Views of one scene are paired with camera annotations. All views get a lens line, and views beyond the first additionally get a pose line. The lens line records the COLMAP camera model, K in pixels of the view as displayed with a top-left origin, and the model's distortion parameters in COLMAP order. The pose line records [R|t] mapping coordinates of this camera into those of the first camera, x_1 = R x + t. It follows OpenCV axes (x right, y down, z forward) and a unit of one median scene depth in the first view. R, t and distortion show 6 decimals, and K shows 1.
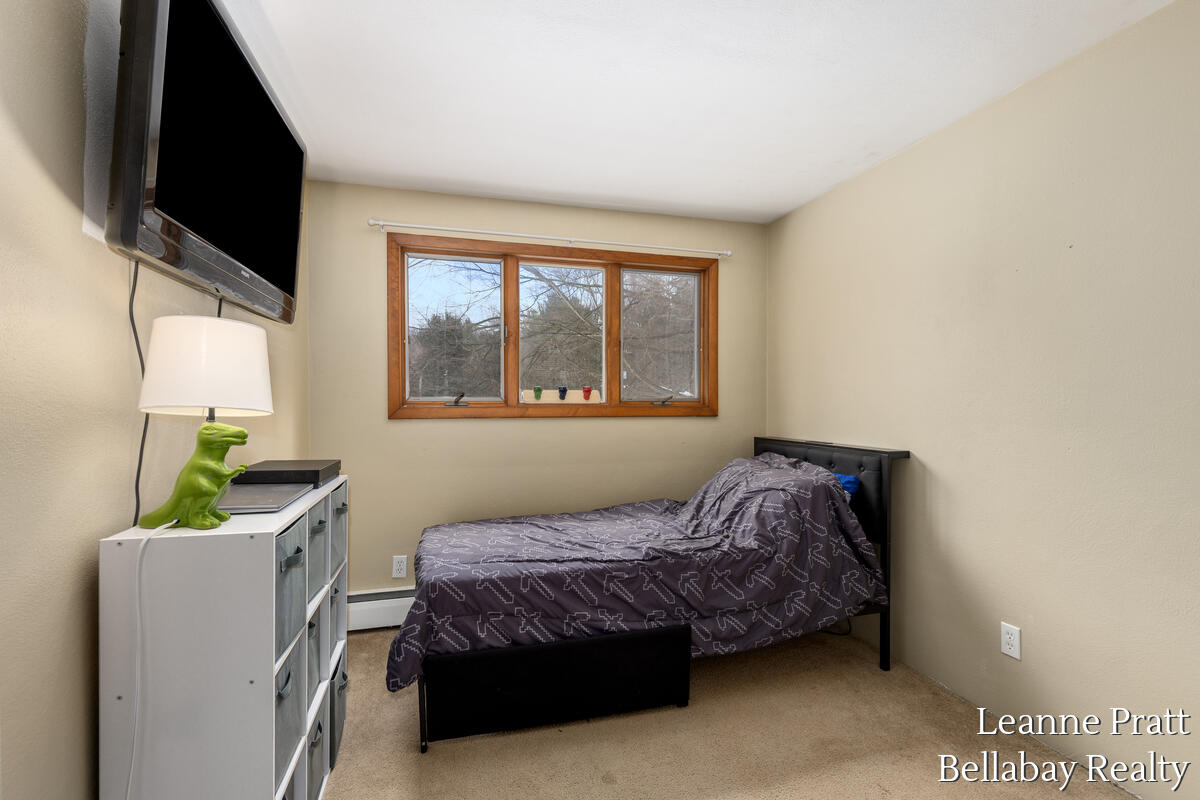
lens RADIAL K [[546.5, 0, 601.6], [0, 546.5, 403.3], [0, 0, 1]] dist [0.004058, 0.000447]
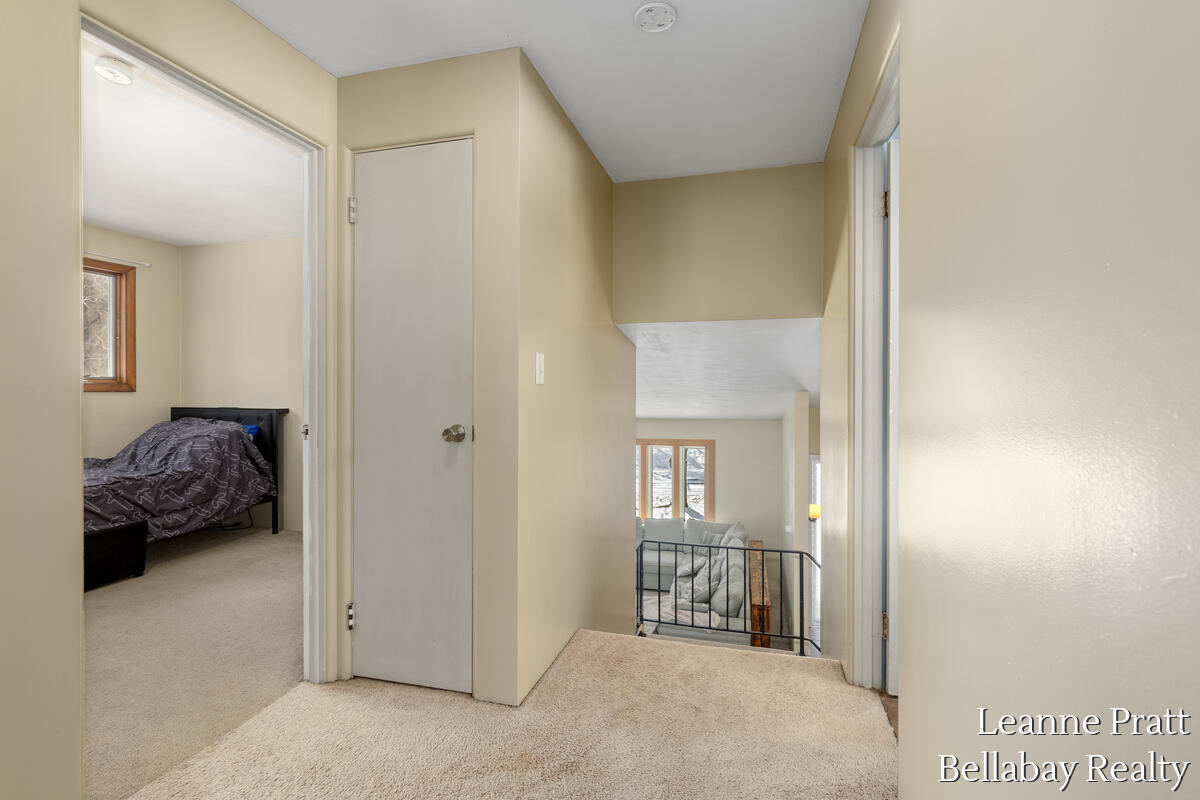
lens RADIAL K [[546.5, 0, 603.9], [0, 546.5, 396.9], [0, 0, 1]] dist [0.004058, 0.000447]
pose [[0.523494, -0.013816, 0.851917, -0.429159], [-0.003401, 0.999827, 0.018304, 0.013922], [-0.852023, -0.012479, 0.523356, -0.828436]]
